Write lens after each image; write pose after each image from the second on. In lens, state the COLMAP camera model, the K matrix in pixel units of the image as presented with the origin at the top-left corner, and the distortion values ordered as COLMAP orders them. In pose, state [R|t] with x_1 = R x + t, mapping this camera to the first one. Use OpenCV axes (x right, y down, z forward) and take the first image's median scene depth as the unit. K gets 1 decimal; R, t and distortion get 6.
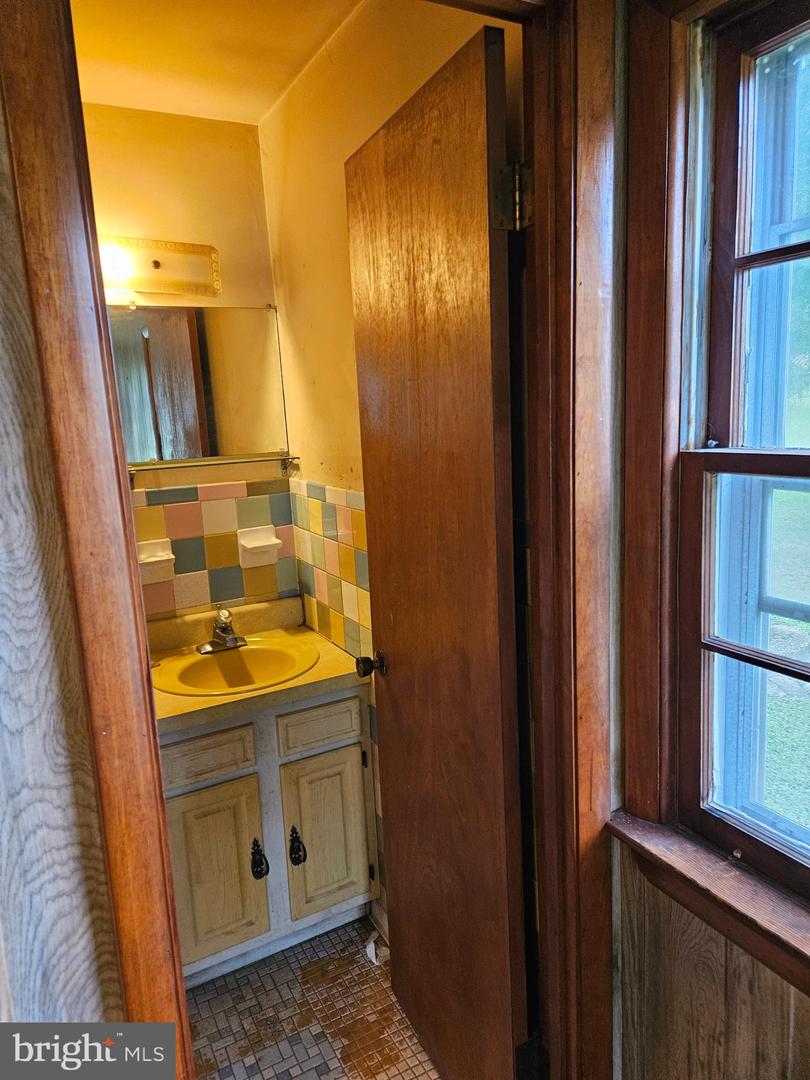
lens RADIAL K [[719.8, 0, 405.0], [0, 719.8, 540.0], [0, 0, 1]] dist [0.081899, -0.080657]
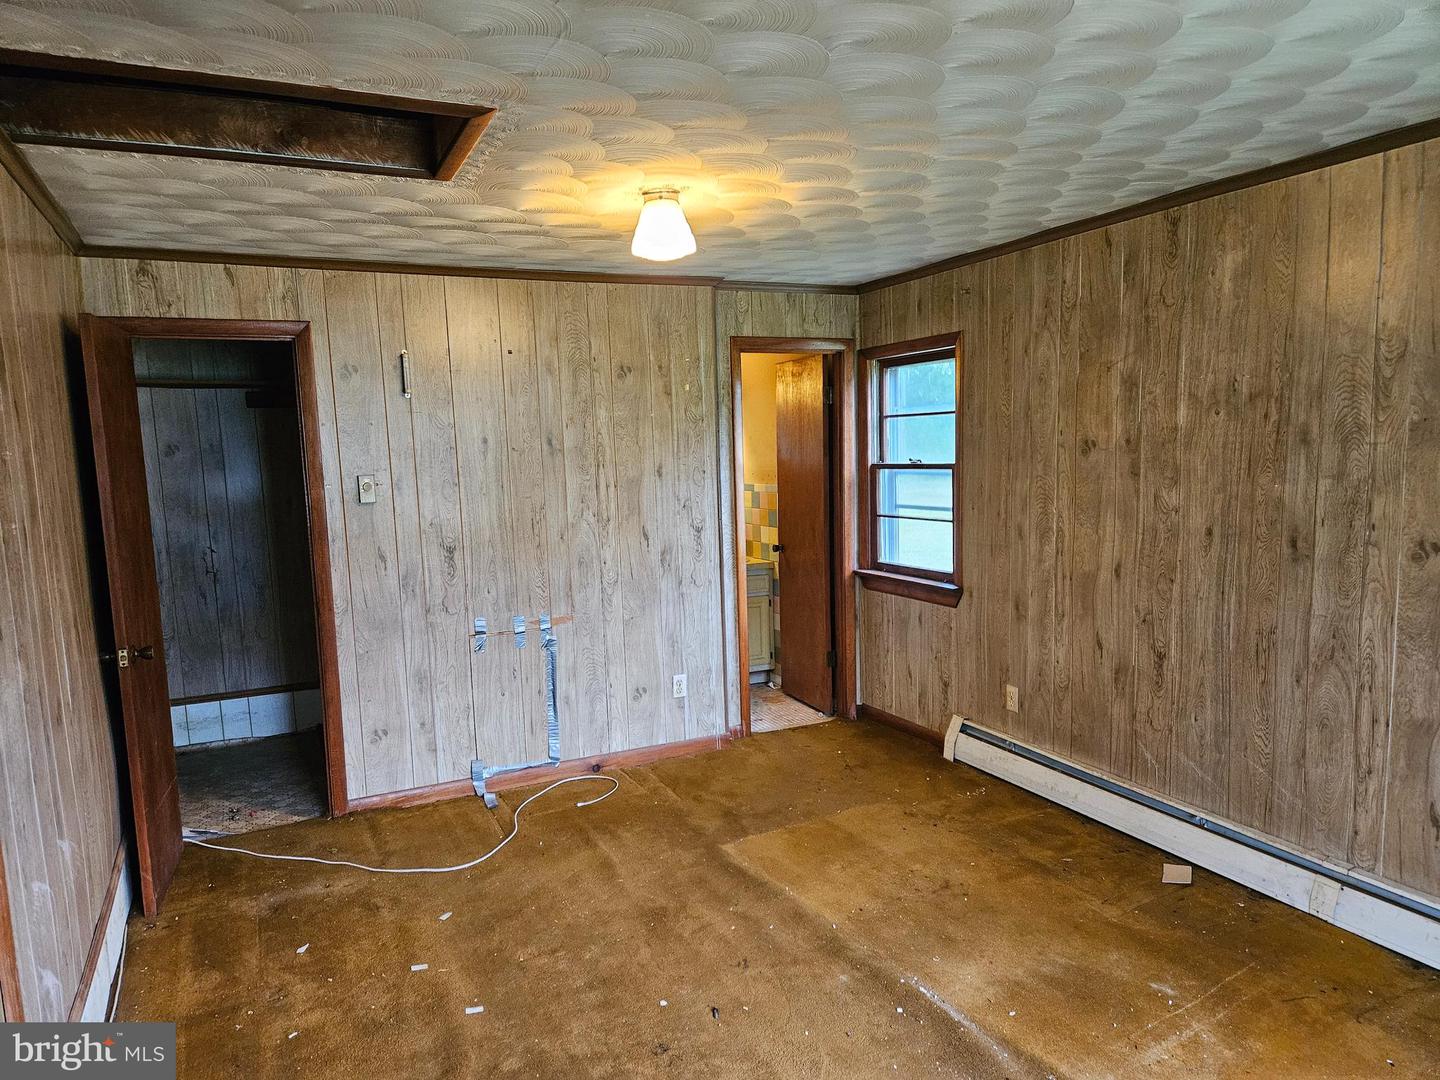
lens RADIAL K [[959.7, 0, 701.5], [0, 959.7, 542.4], [0, 0, 1]] dist [0.081899, -0.080657]
pose [[0.997892, 0.029543, -0.057784, -0.190153], [-0.034482, 0.995661, -0.086435, 0.706567], [0.054980, 0.088246, 0.994580, -3.759133]]
